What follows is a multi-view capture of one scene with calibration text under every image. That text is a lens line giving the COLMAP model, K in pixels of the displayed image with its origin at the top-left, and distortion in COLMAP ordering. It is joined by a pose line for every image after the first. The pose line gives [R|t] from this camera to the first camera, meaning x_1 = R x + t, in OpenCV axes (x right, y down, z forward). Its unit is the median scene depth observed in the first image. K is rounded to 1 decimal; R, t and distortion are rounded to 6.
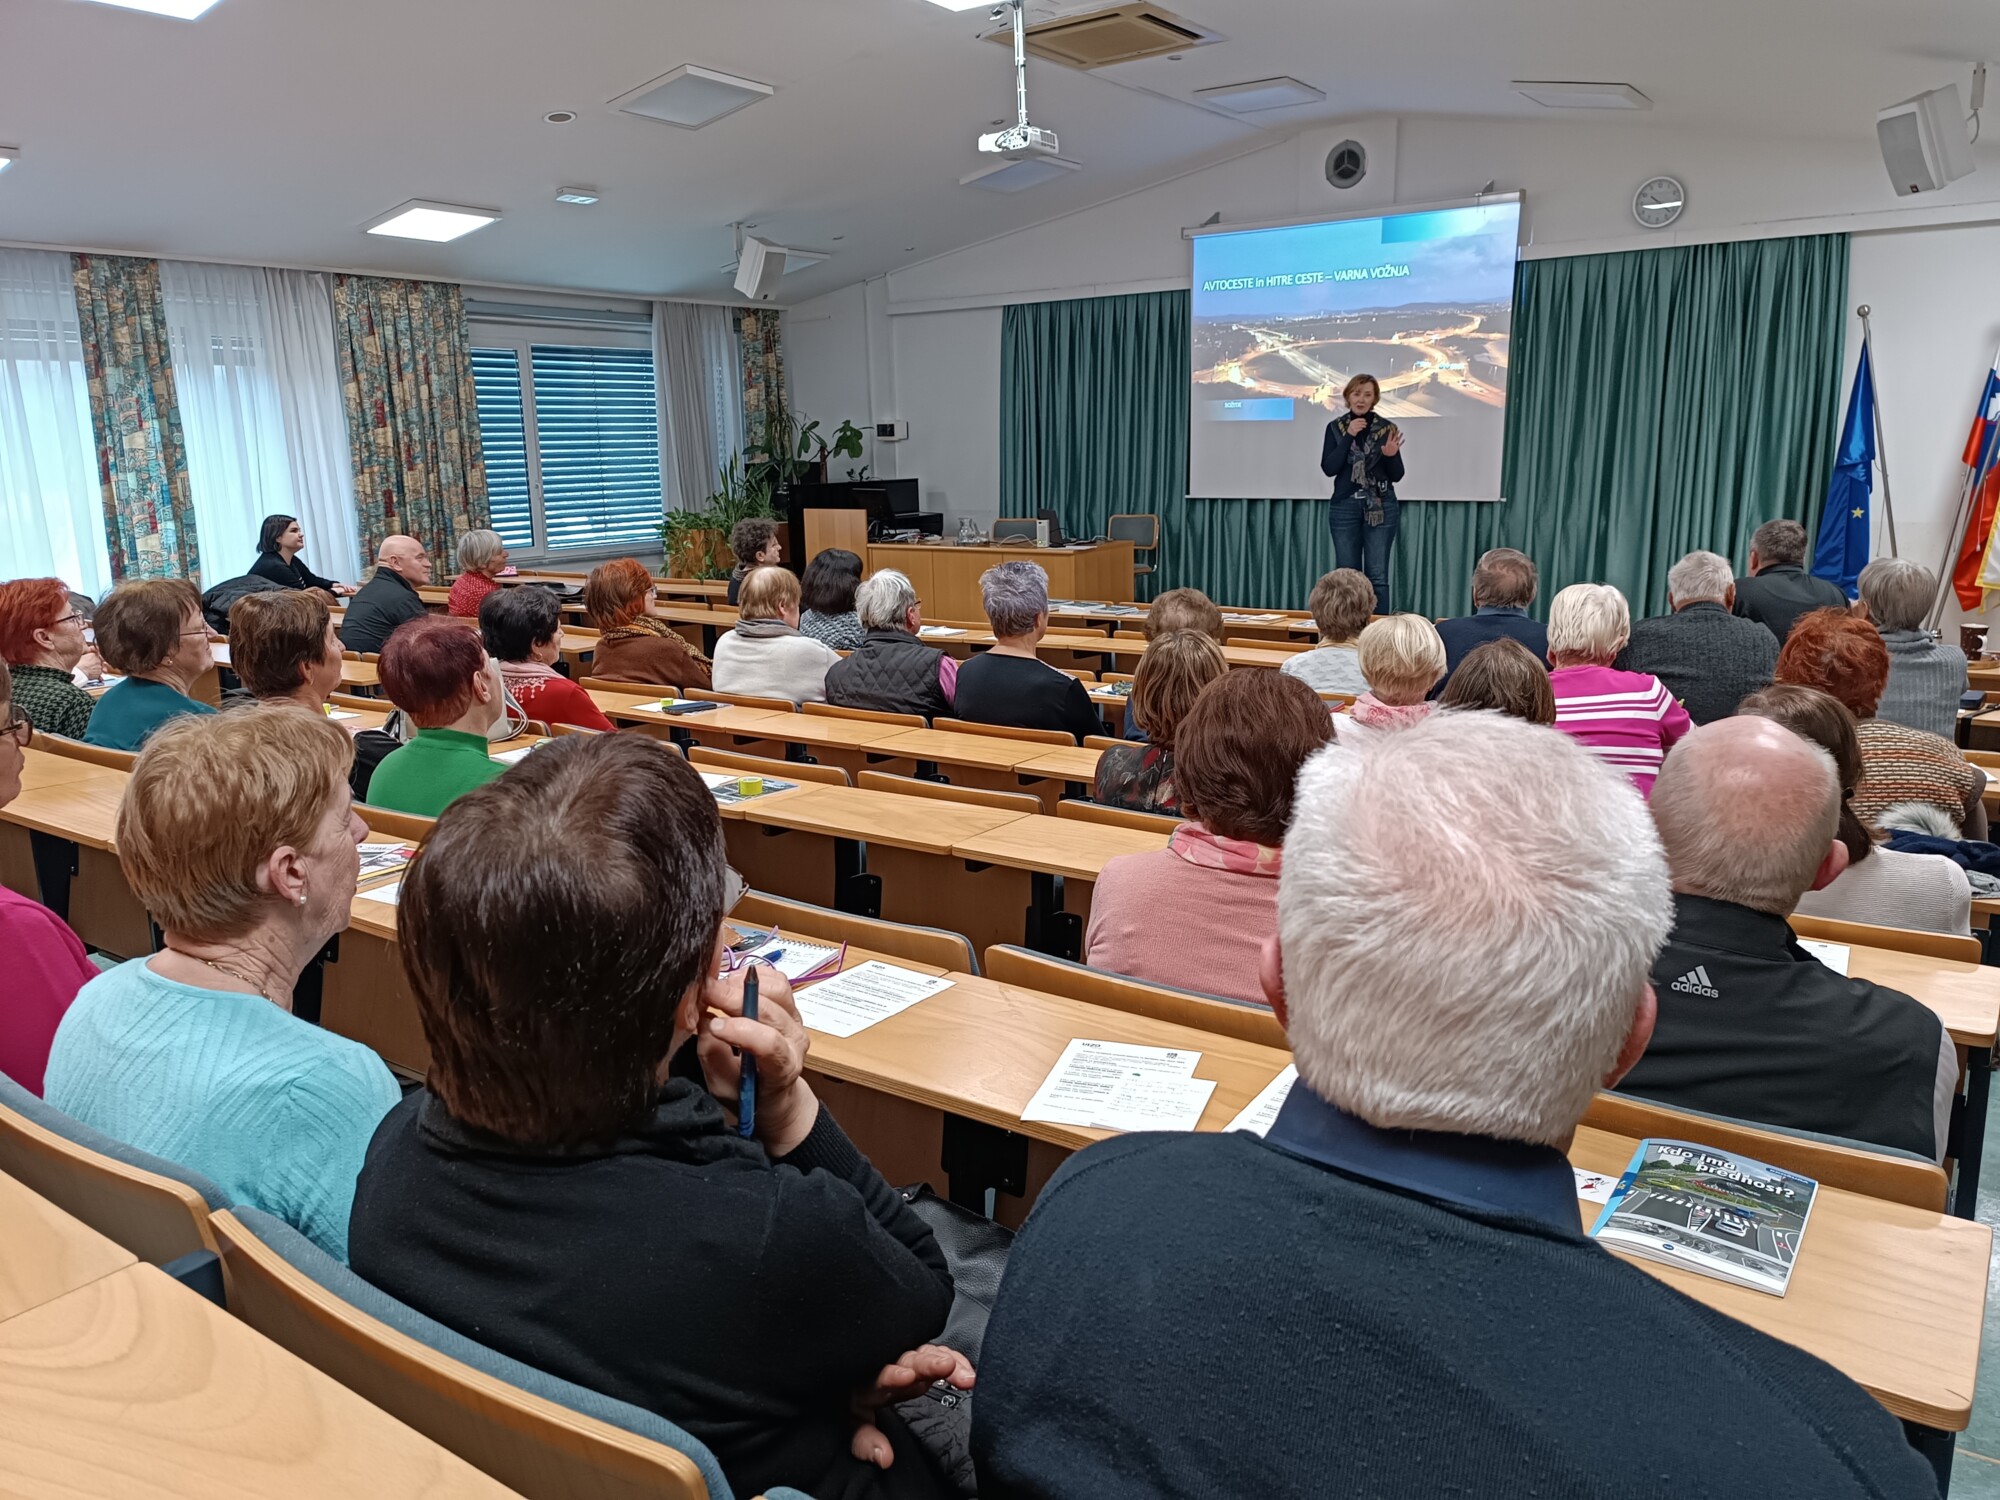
lens RADIAL K [[1450.1, 0, 997.9], [0, 1450.1, 764.6], [0, 0, 1]] dist [0.027747, -0.024282]
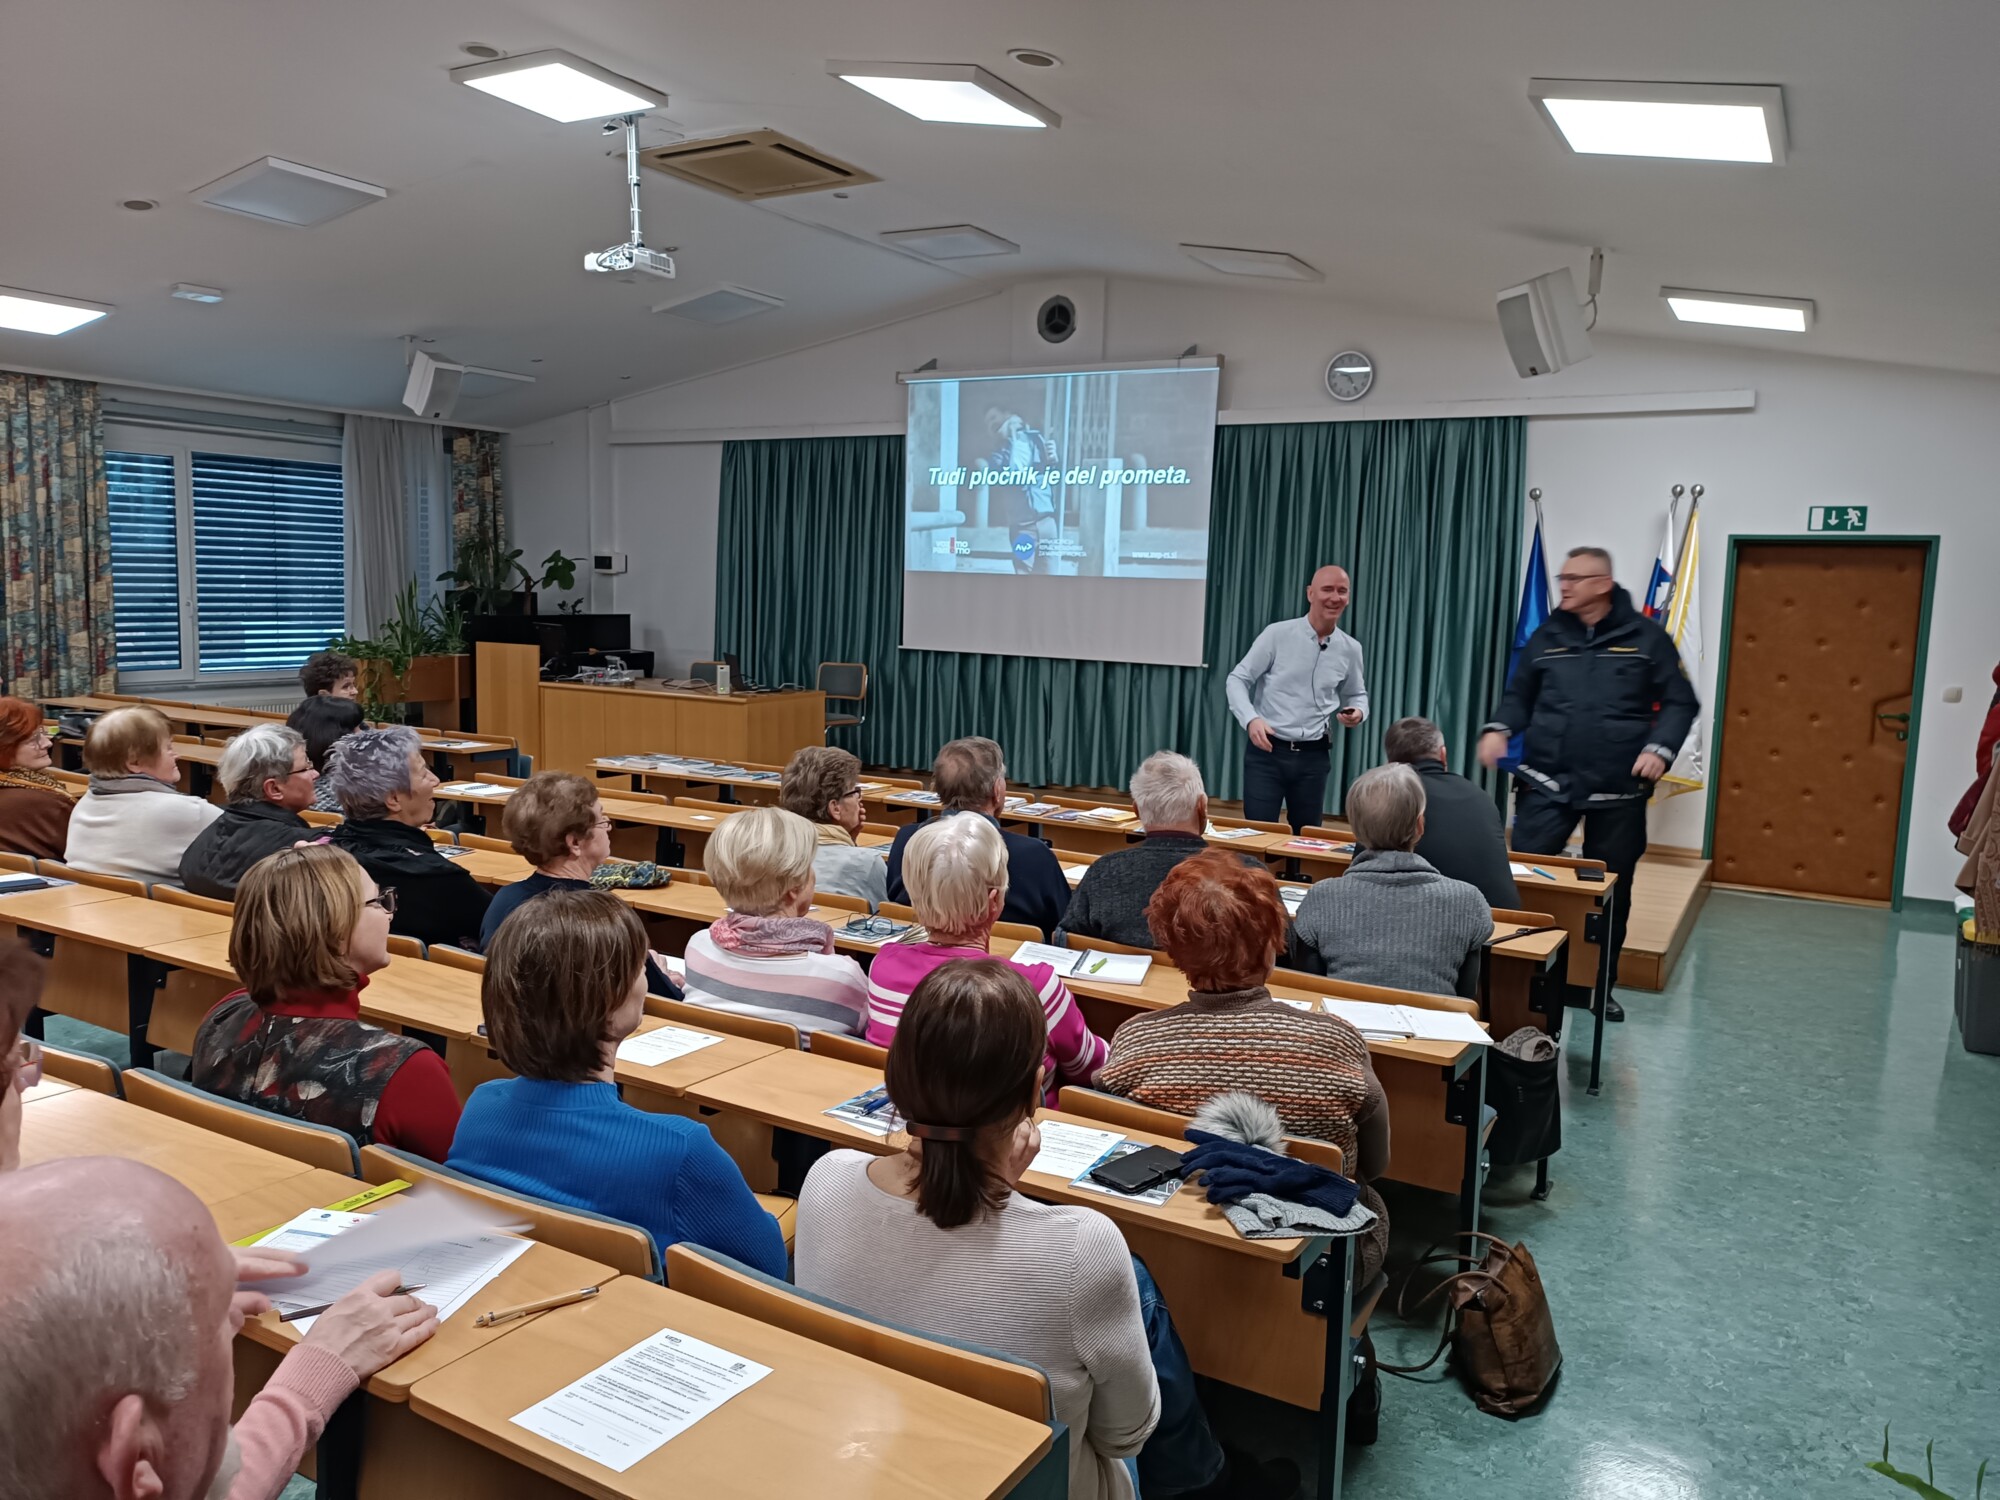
lens RADIAL K [[1450.1, 0, 1011.6], [0, 1450.1, 756.0], [0, 0, 1]] dist [0.027747, -0.024282]
pose [[0.994833, 0.036817, 0.094619, 0.134334], [-0.027191, 0.994506, -0.101083, -0.022983], [-0.097821, 0.097988, 0.990368, 0.070252]]
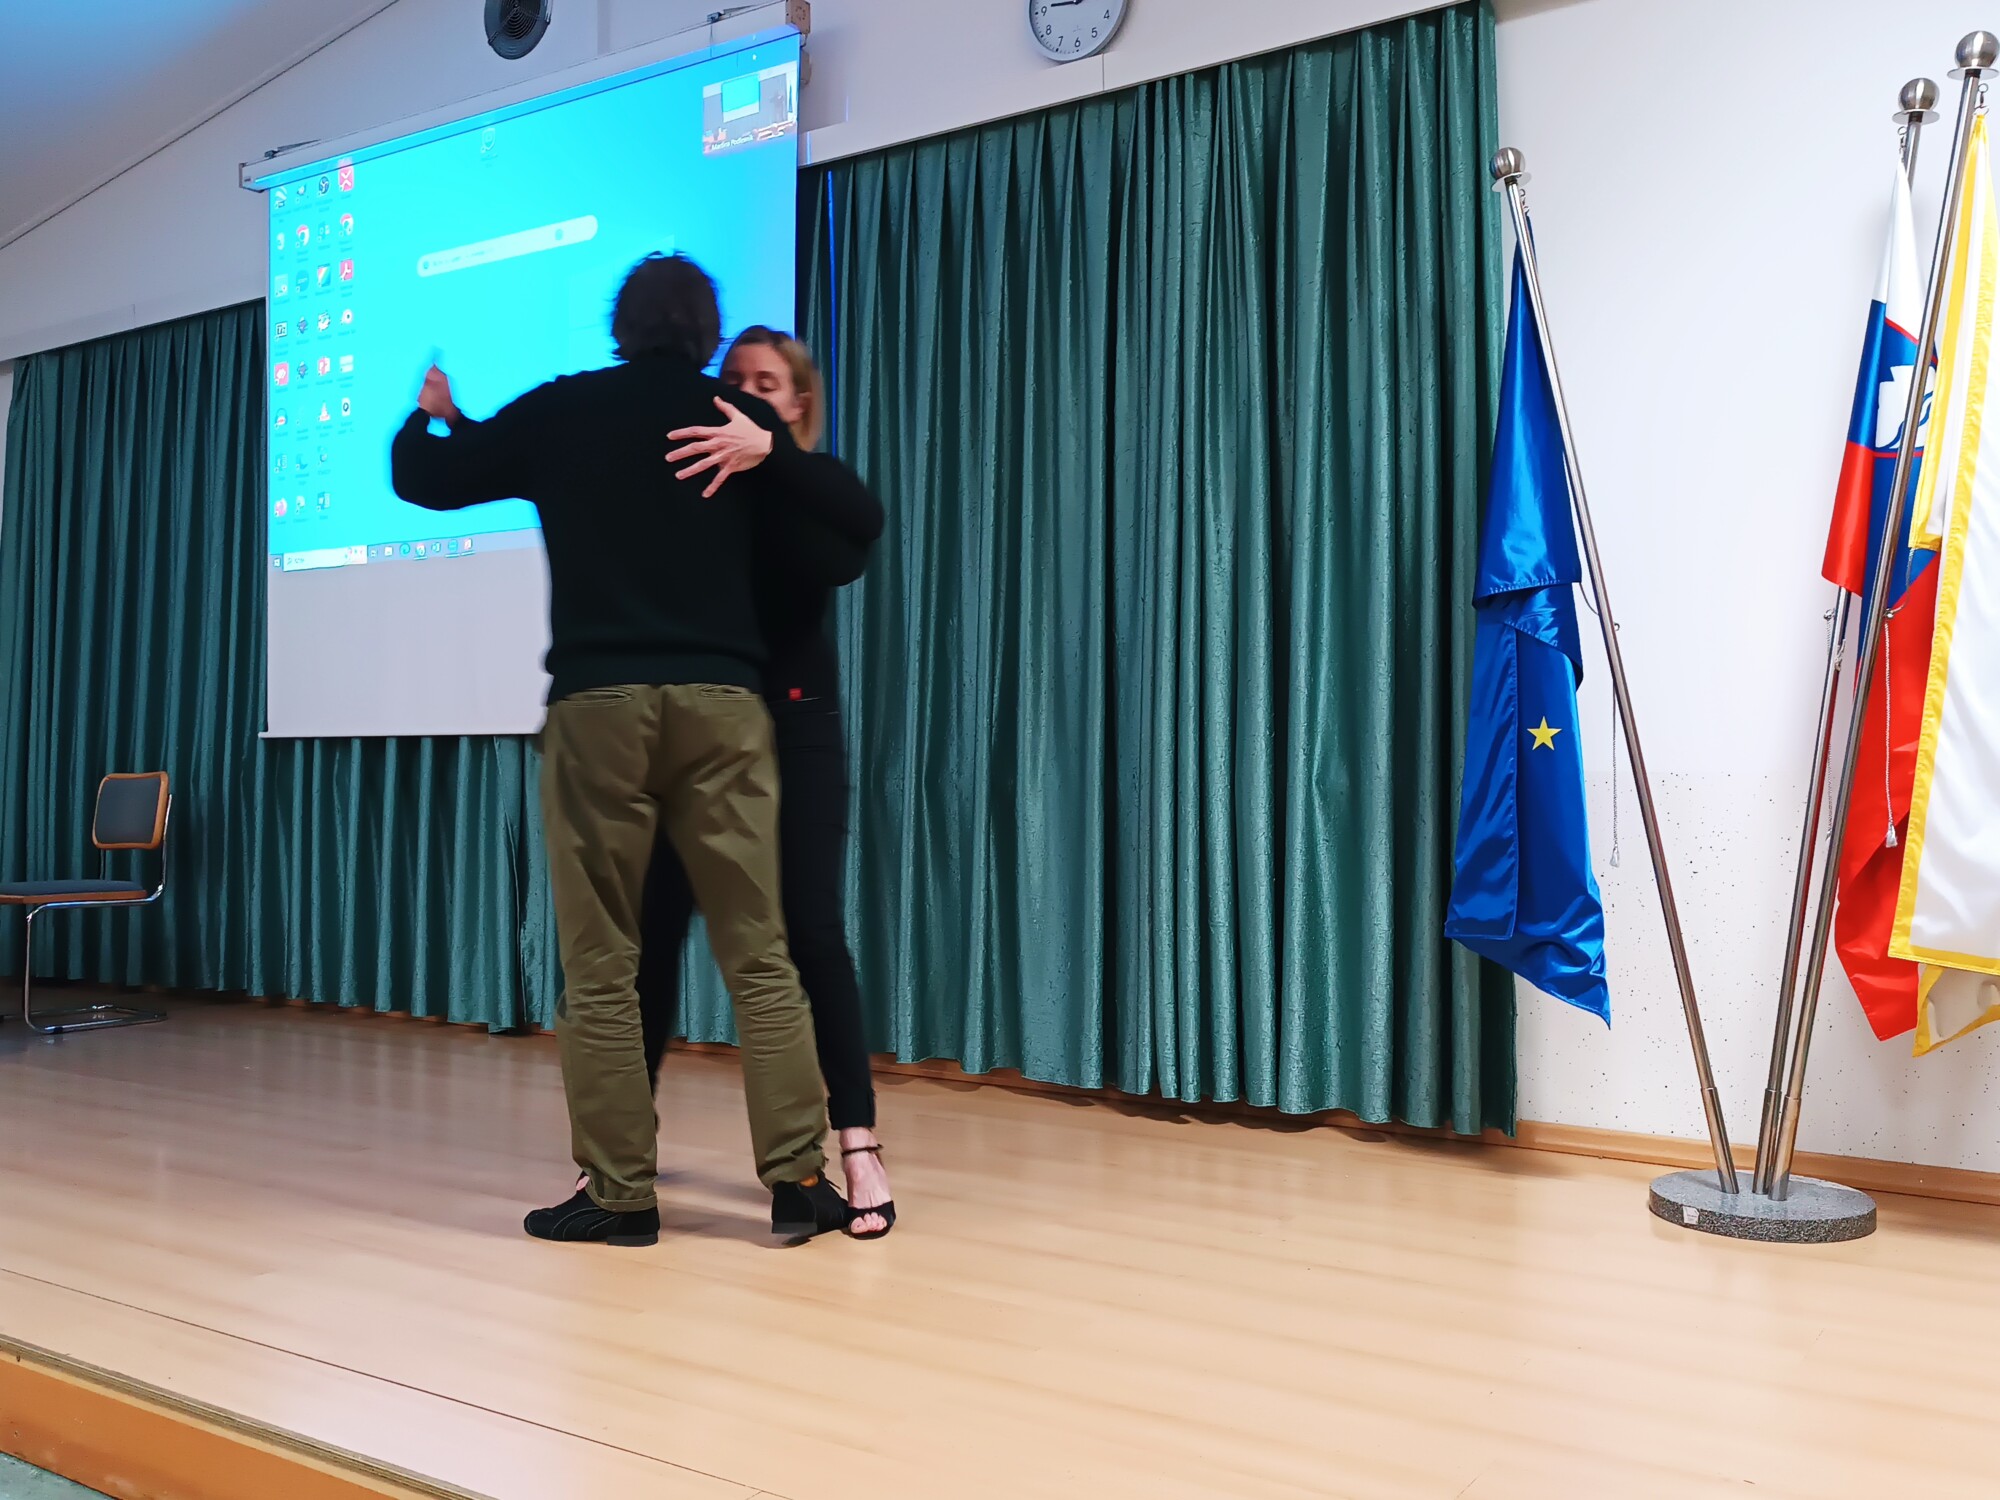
lens RADIAL K [[1813.2, 0, 1007.5], [0, 1813.2, 743.9], [0, 0, 1]] dist [0.023734, 0.010366]
pose [[0.999538, 0.025960, 0.015821, 0.406121], [-0.021280, 0.969107, -0.245721, -0.058025], [-0.021711, 0.245270, 0.969212, 0.531165]]
